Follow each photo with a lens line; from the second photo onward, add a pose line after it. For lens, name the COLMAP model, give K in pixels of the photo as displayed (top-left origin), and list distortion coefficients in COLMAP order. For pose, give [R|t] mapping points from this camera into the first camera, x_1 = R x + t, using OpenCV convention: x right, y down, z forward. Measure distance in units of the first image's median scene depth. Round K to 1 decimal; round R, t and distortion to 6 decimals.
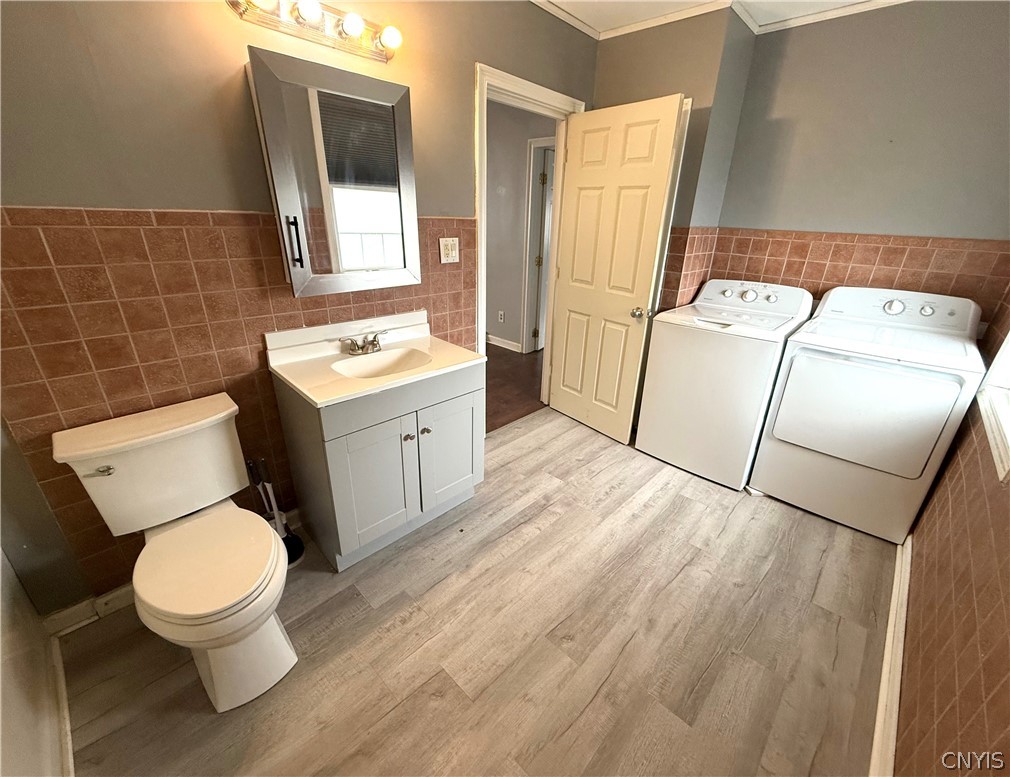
lens RADIAL K [[418.2, 0, 506.2], [0, 418.2, 392.9], [0, 0, 1]] dist [-0.003307, -0.000033]
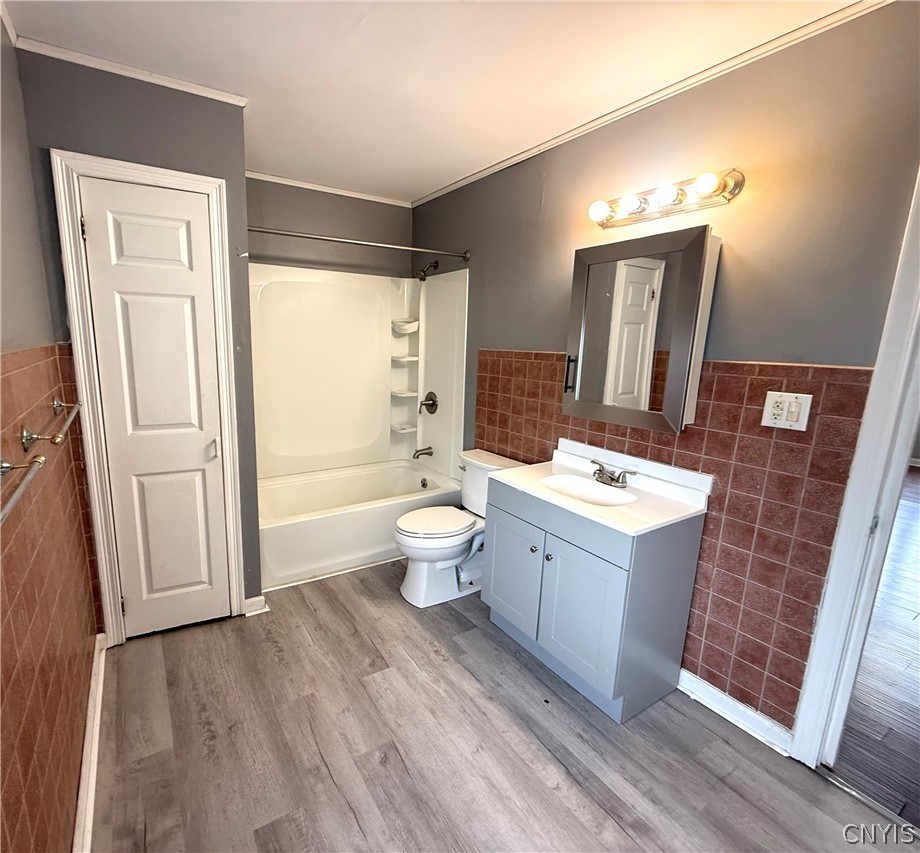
lens RADIAL K [[461.7, 0, 420.5], [0, 461.7, 432.1], [0, 0, 1]] dist [0.002754, 0.000558]
pose [[-0.248581, 0.151344, -0.956714, 1.005918], [-0.411548, 0.877626, 0.245765, -0.358231], [0.876833, 0.454827, -0.155875, 0.880196]]
